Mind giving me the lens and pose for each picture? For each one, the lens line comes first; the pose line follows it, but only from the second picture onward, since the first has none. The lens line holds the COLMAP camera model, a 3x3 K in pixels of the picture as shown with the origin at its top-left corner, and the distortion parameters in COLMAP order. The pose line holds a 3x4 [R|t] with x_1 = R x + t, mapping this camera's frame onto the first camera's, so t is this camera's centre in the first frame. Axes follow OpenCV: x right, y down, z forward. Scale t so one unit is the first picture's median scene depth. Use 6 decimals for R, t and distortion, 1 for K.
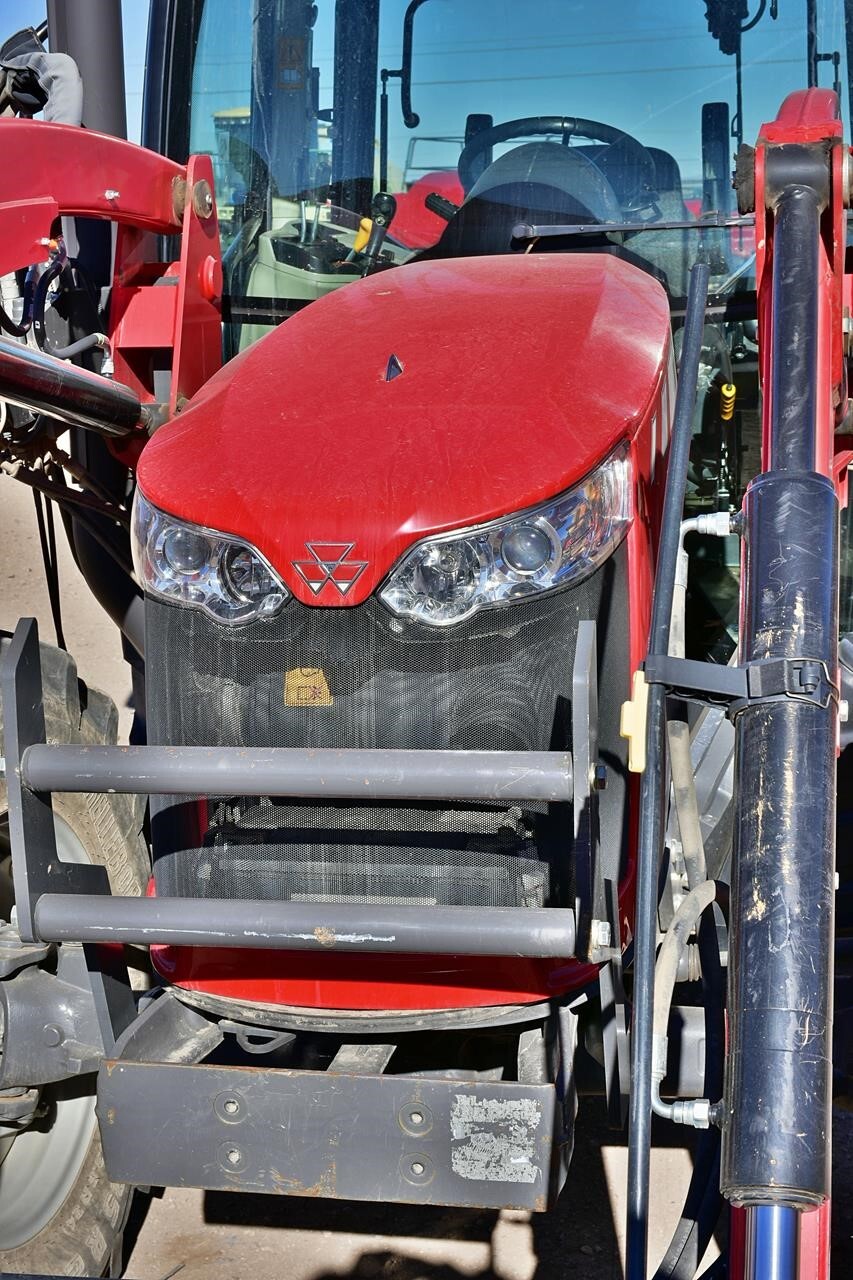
lens RADIAL K [[2090.6, 0, 426.0], [0, 2090.6, 638.4], [0, 0, 1]] dist [-0.033885, 0.000000]
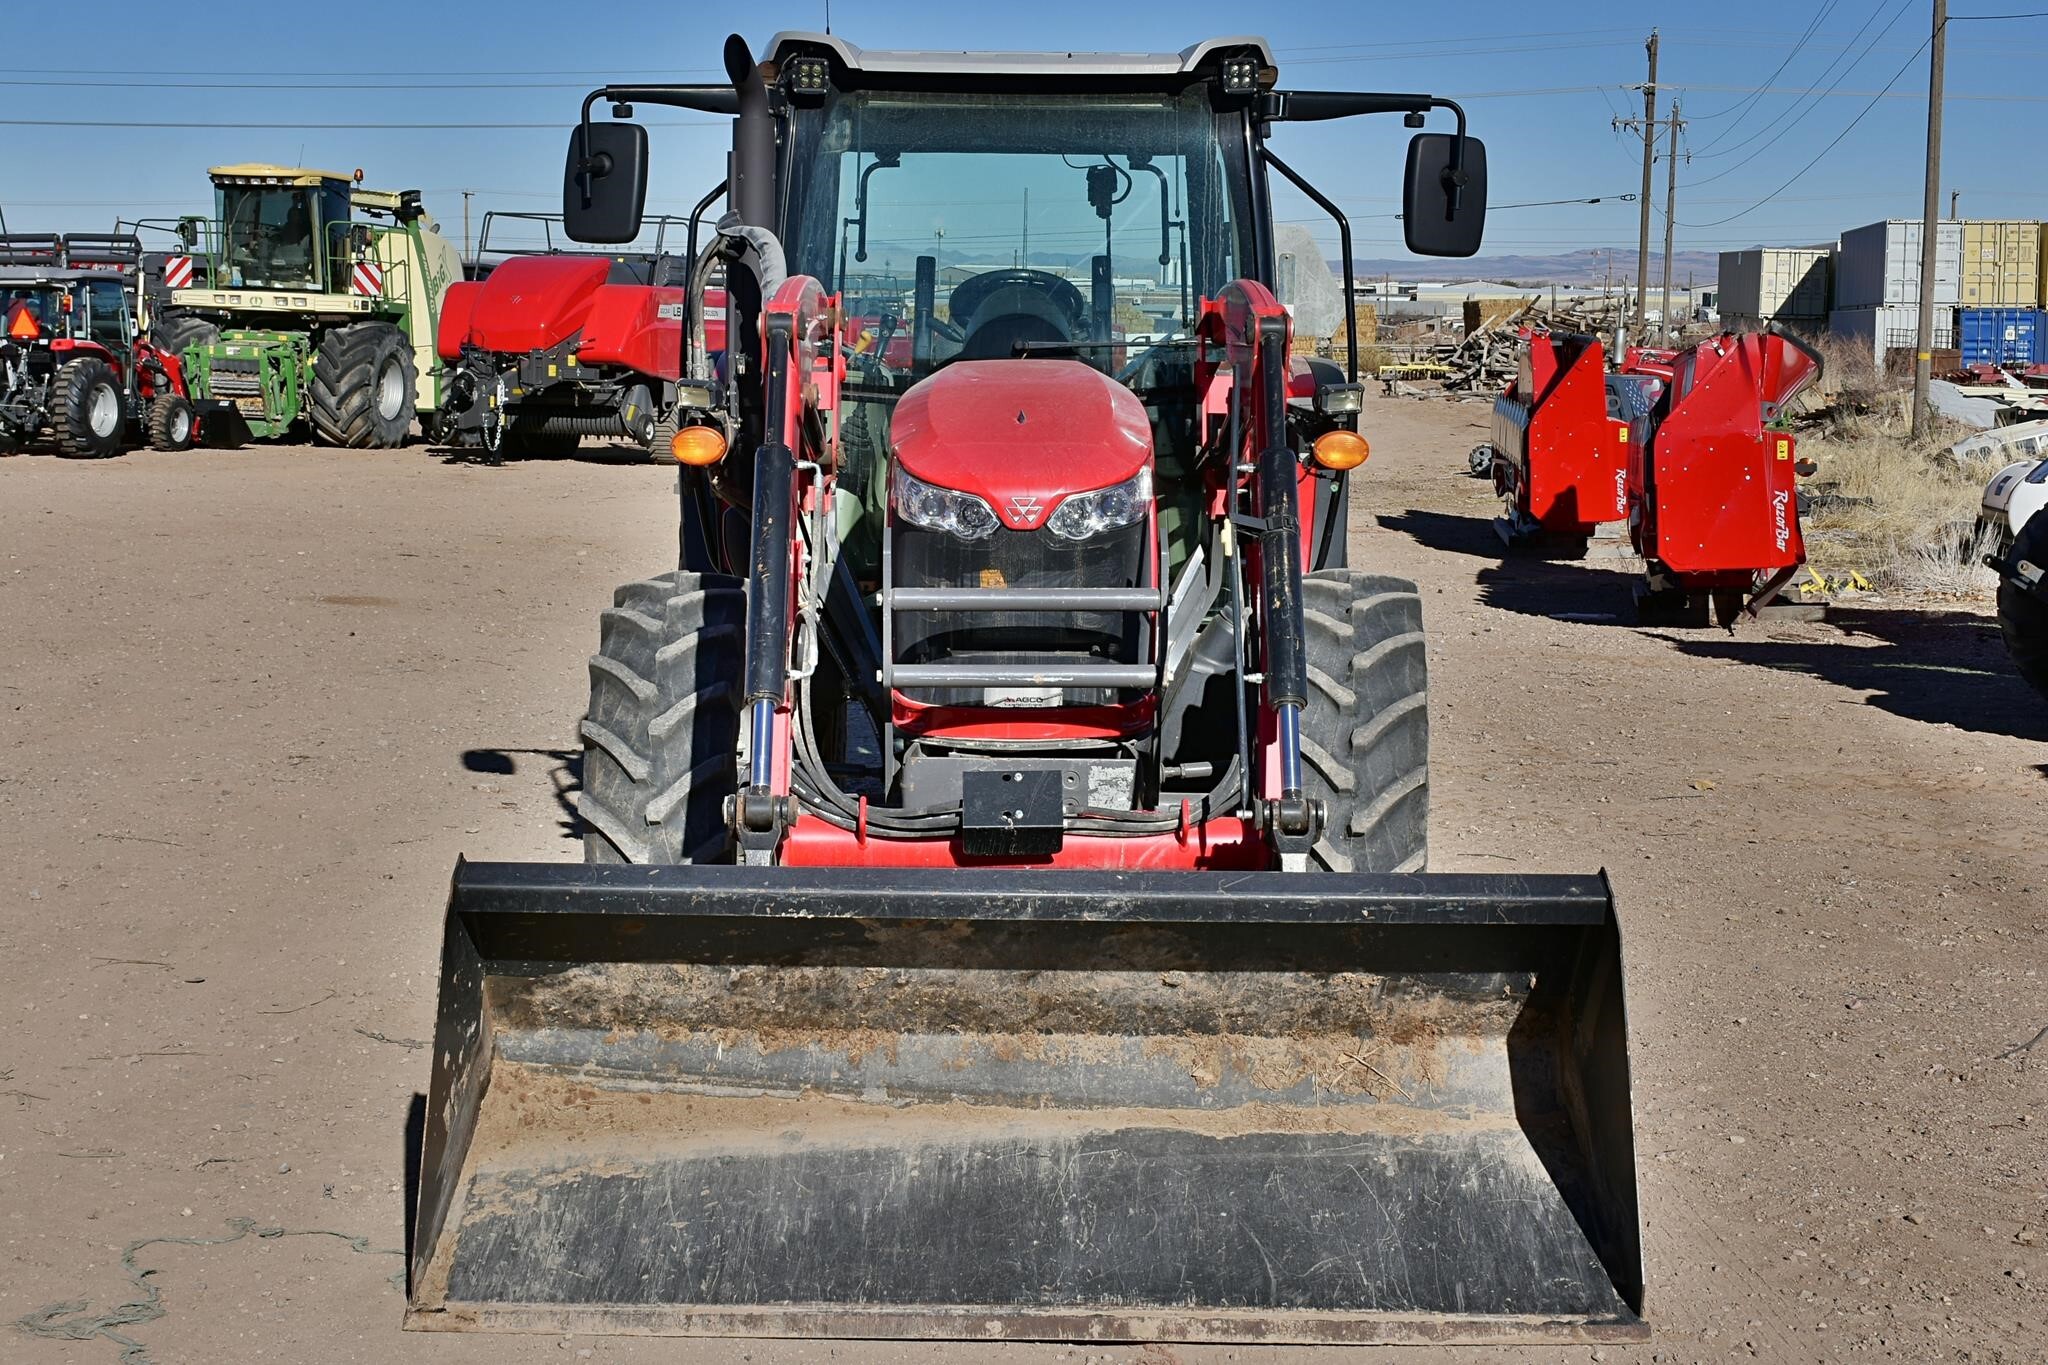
lens RADIAL K [[2614.6, 0, 1024.3], [0, 2614.6, 684.9], [0, 0, 1]] dist [-0.021711, 0.000000]
pose [[0.980781, 0.003445, 0.195081, -0.517499], [0.008354, 0.998186, -0.059630, 0.274686], [-0.194932, 0.060114, 0.978973, -1.406970]]
